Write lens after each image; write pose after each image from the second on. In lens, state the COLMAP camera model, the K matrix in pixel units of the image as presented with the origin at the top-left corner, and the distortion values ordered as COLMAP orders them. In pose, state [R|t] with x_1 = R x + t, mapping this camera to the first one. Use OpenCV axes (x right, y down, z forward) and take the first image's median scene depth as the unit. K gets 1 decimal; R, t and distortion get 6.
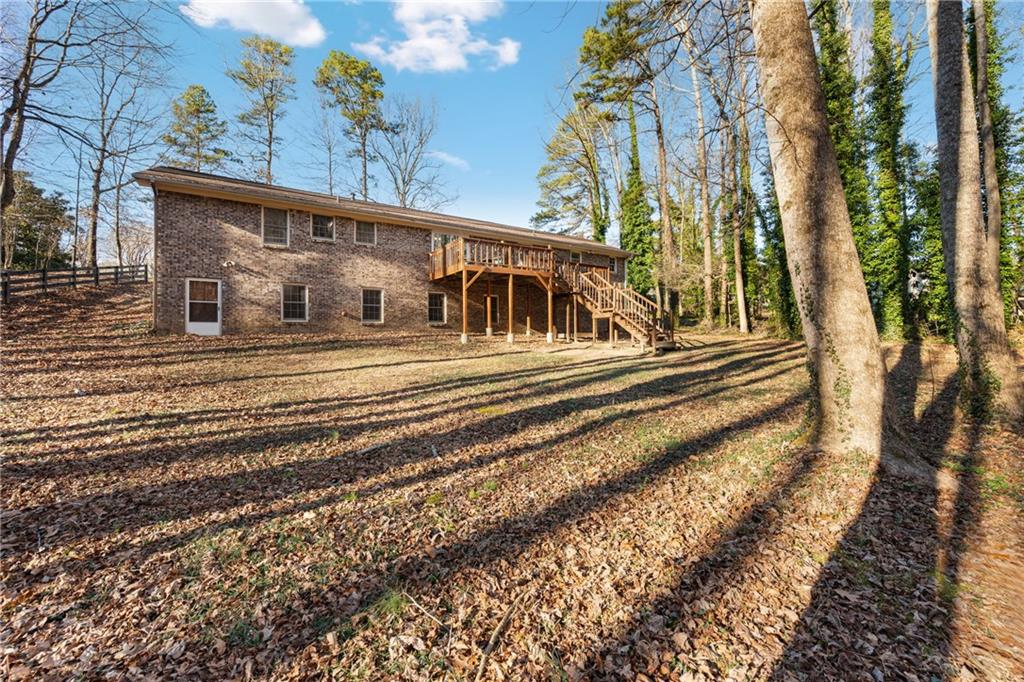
lens RADIAL K [[381.4, 0, 511.5], [0, 381.4, 321.0], [0, 0, 1]] dist [0.000405, 0.000043]
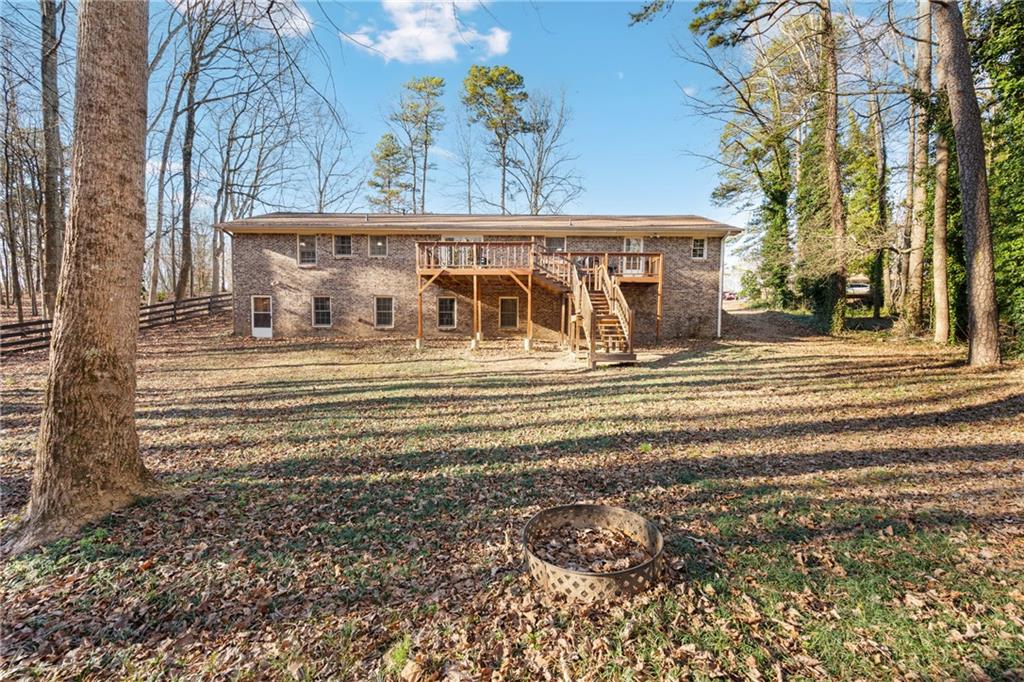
lens RADIAL K [[405.7, 0, 512.0], [0, 405.7, 341.0], [0, 0, 1]] dist [0.001138, 0.000135]
pose [[0.848728, 0.015554, -0.528602, 0.577190], [0.006065, 0.999215, 0.039140, -0.000182], [0.528796, -0.036425, 0.847967, 0.201126]]
